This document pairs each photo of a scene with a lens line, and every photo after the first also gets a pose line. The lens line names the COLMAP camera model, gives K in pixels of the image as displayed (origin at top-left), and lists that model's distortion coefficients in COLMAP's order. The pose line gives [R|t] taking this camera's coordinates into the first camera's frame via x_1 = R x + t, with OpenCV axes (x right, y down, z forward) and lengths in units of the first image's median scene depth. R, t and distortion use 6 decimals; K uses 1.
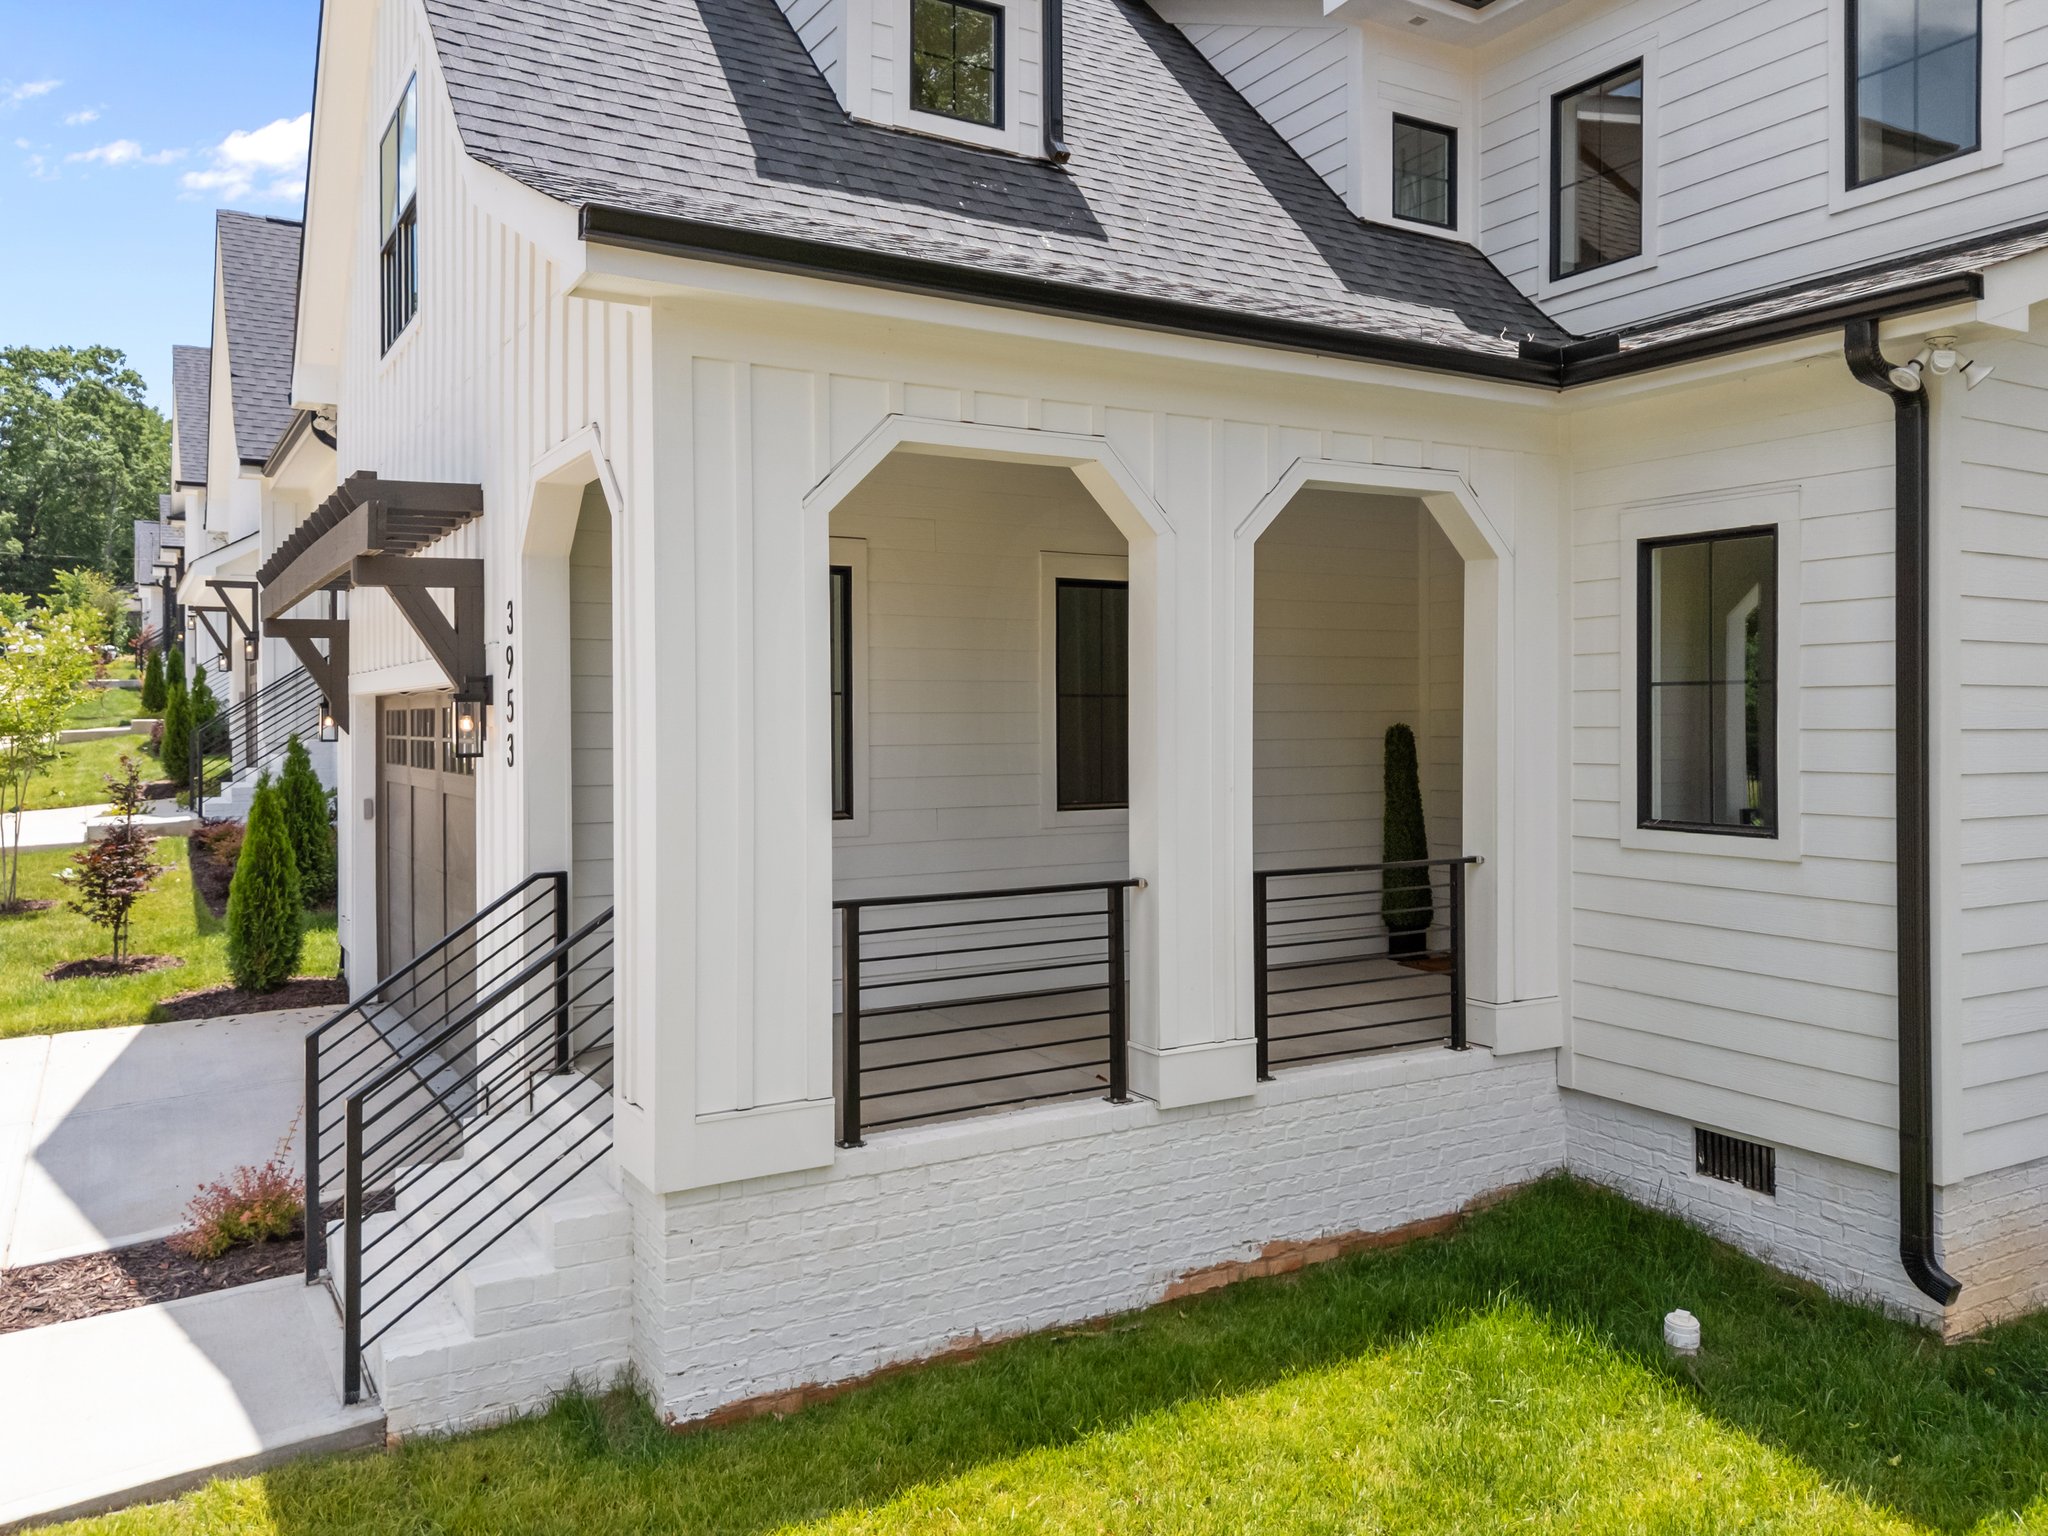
lens RADIAL K [[1527.1, 0, 1043.1], [0, 1527.1, 719.3], [0, 0, 1]] dist [0.070281, -0.066444]
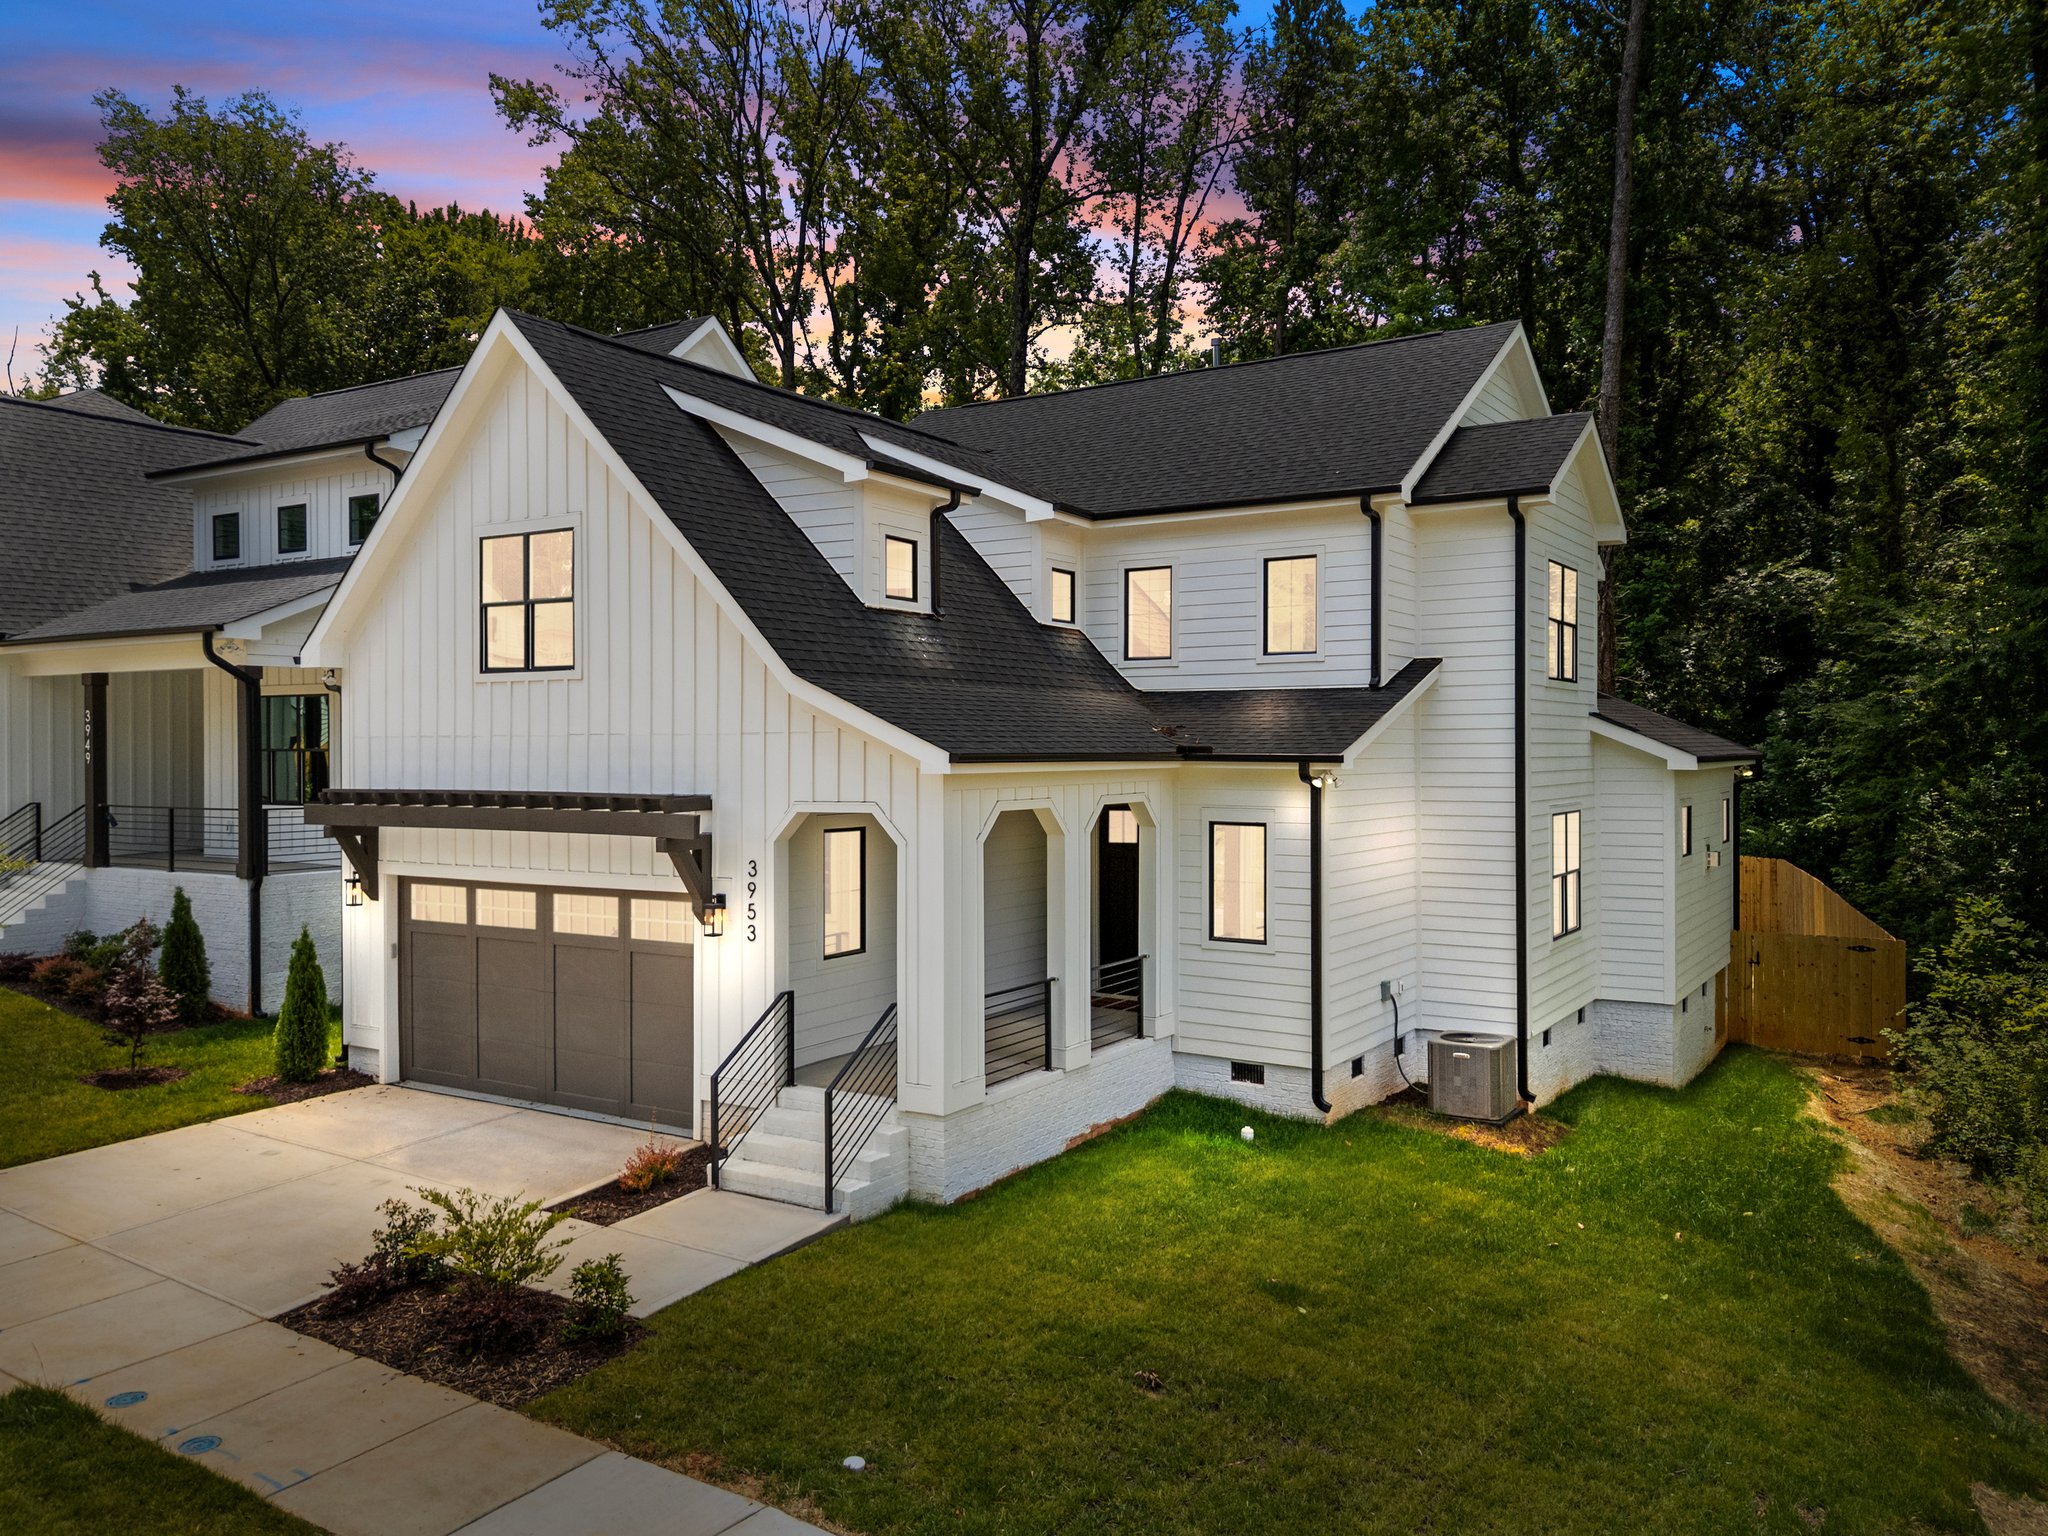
lens RADIAL K [[1527.1, 0, 1026.6], [0, 1527.1, 767.5], [0, 0, 1]] dist [0.070281, -0.066444]
pose [[0.890204, -0.003923, 0.455544, -1.109480], [-0.001146, 0.999940, 0.010851, -0.261768], [-0.455560, -0.010182, 0.890147, -1.154811]]
